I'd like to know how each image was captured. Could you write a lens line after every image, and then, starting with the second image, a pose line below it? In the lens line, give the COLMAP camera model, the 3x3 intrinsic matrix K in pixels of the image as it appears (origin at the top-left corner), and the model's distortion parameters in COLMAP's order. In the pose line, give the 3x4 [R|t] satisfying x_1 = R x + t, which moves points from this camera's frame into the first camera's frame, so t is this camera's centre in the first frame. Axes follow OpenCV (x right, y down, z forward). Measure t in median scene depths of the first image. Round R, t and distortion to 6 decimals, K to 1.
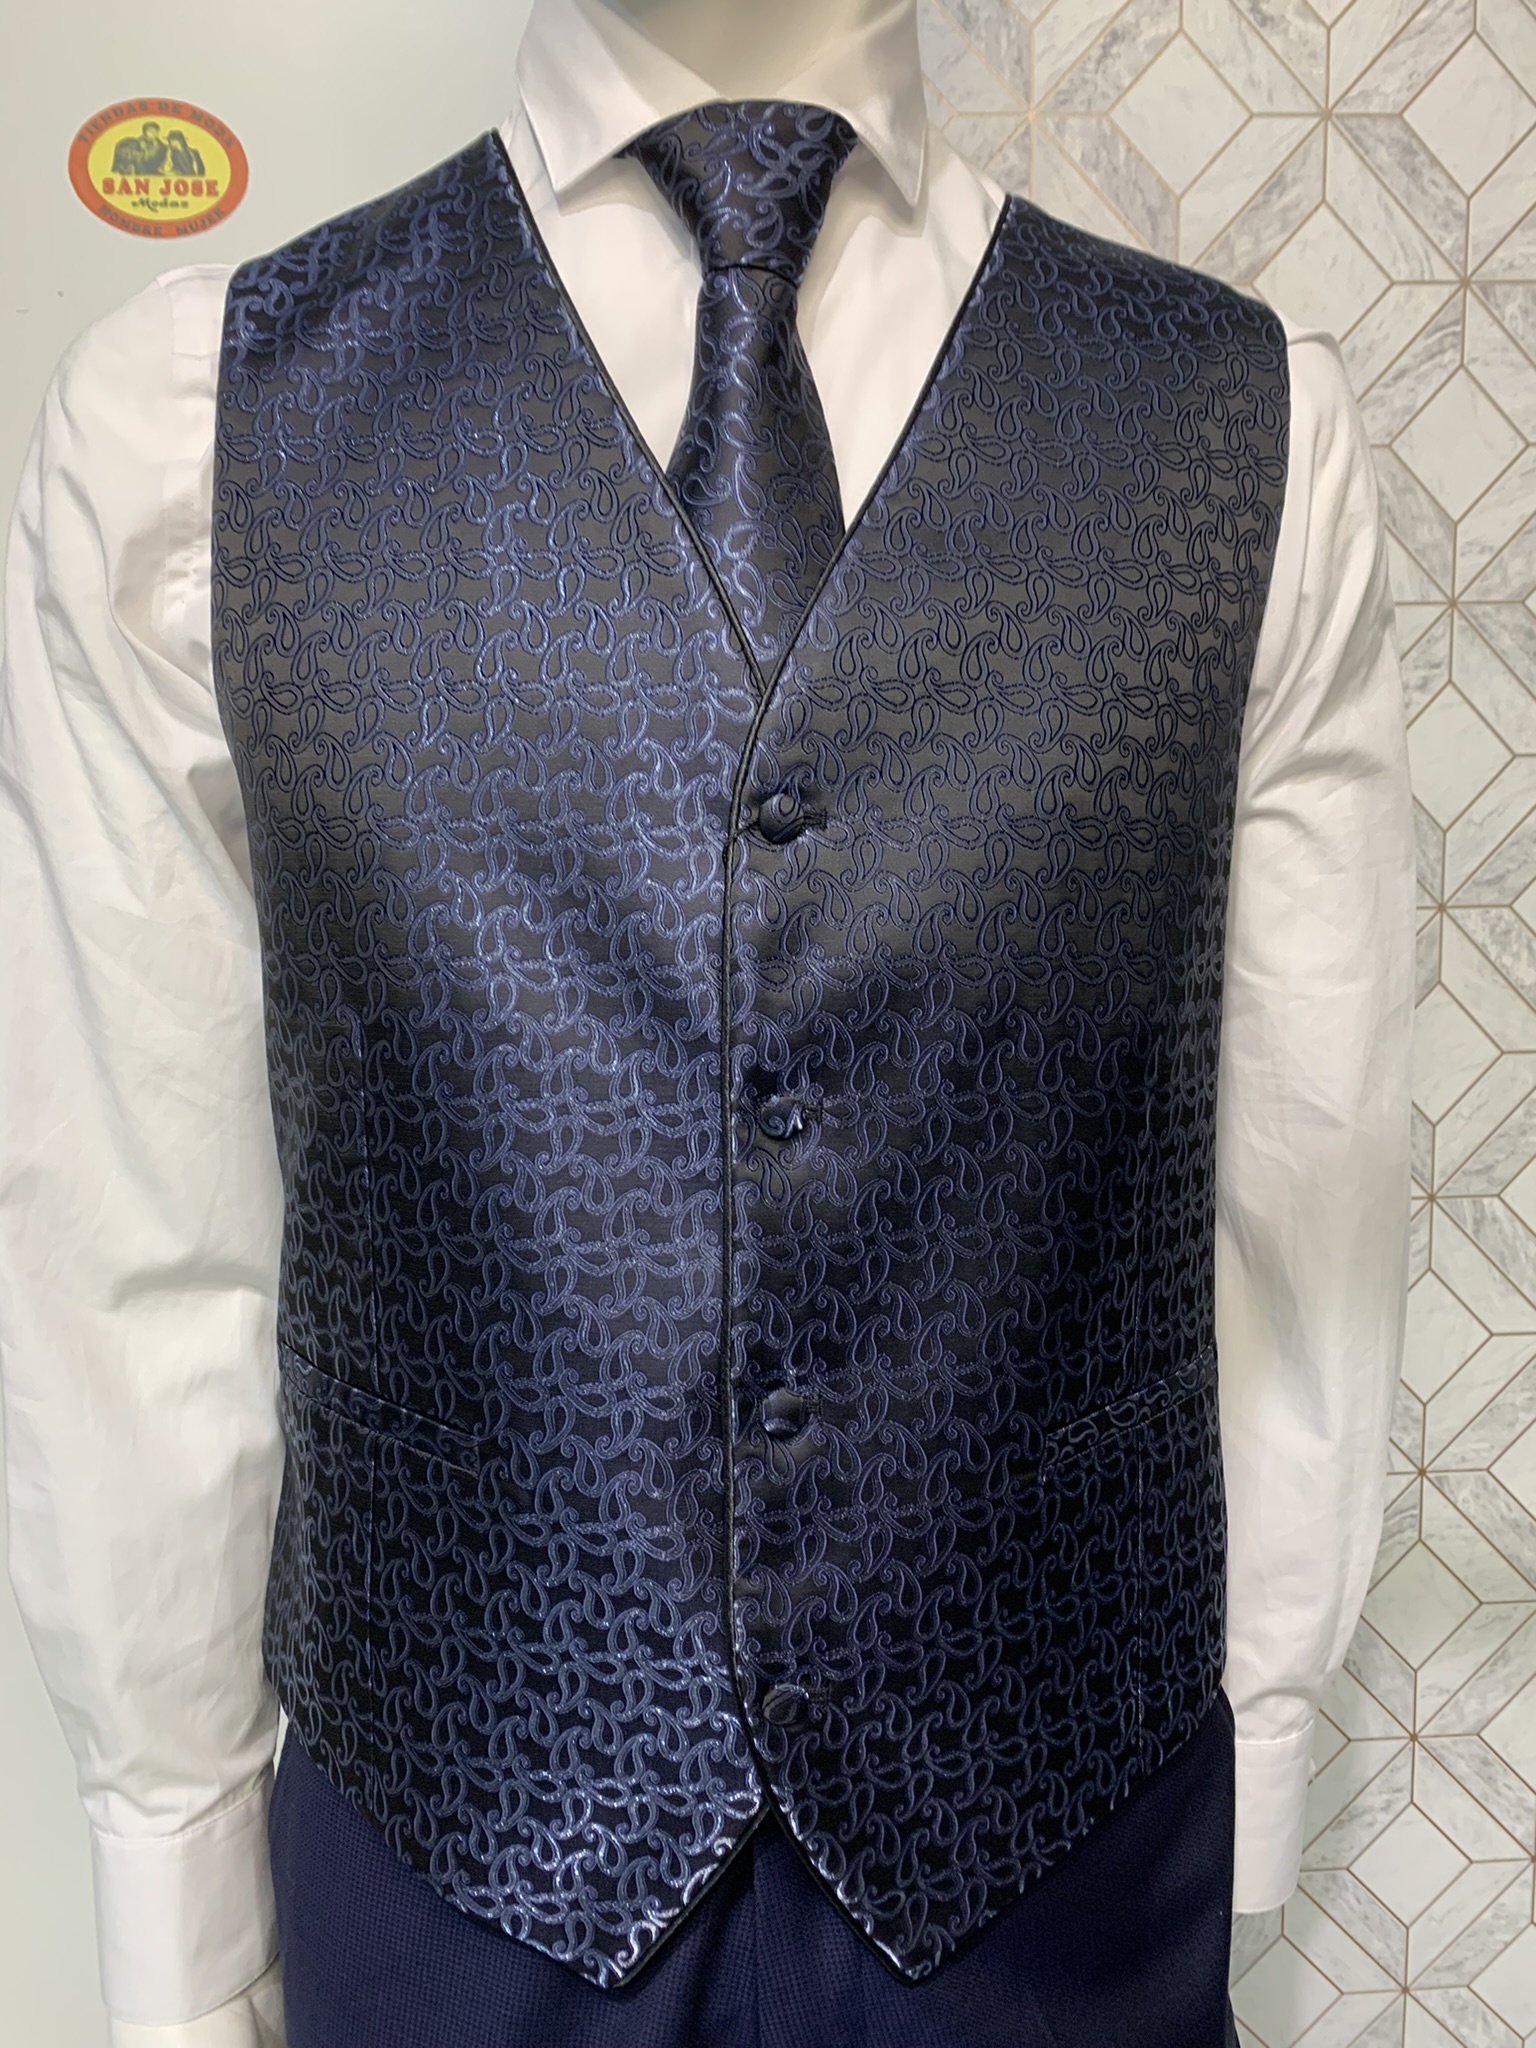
lens RADIAL K [[1574.3, 0, 802.1], [0, 1574.3, 1022.2], [0, 0, 1]] dist [0.000079, -0.009436]
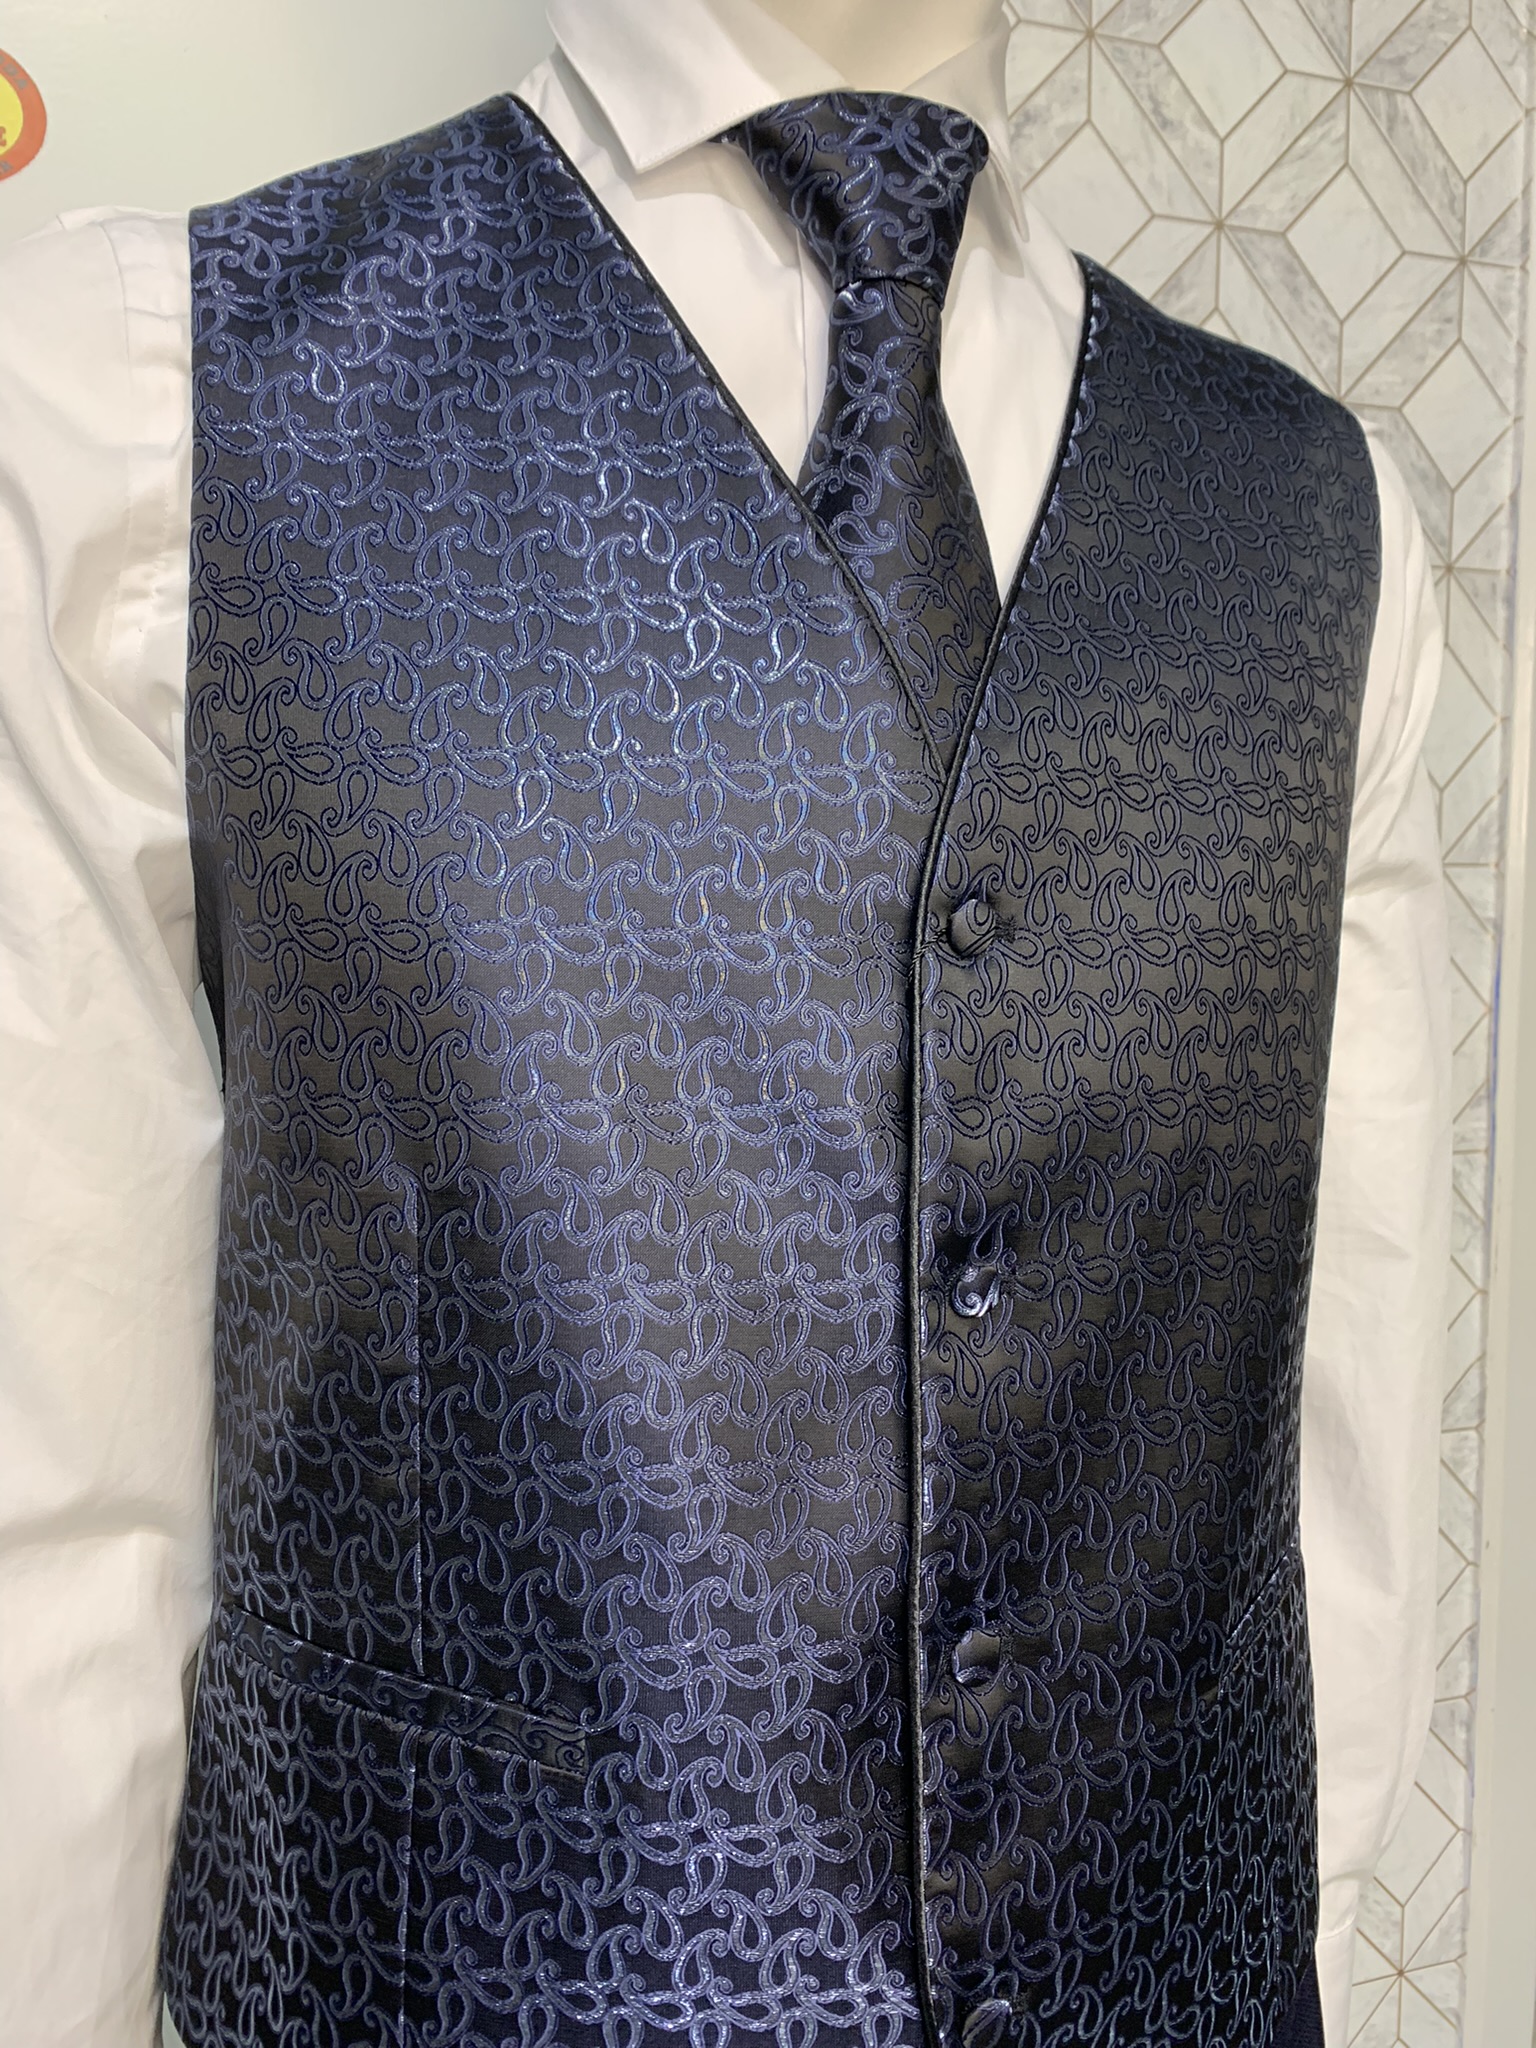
lens RADIAL K [[1569.4, 0, 772.8], [0, 1569.4, 1016.9], [0, 0, 1]] dist [-0.003518, -0.005622]
pose [[0.965776, -0.001849, 0.259372, -0.304776], [0.016508, 0.998385, -0.054351, -0.037288], [-0.258853, 0.056773, 0.964247, 0.213978]]
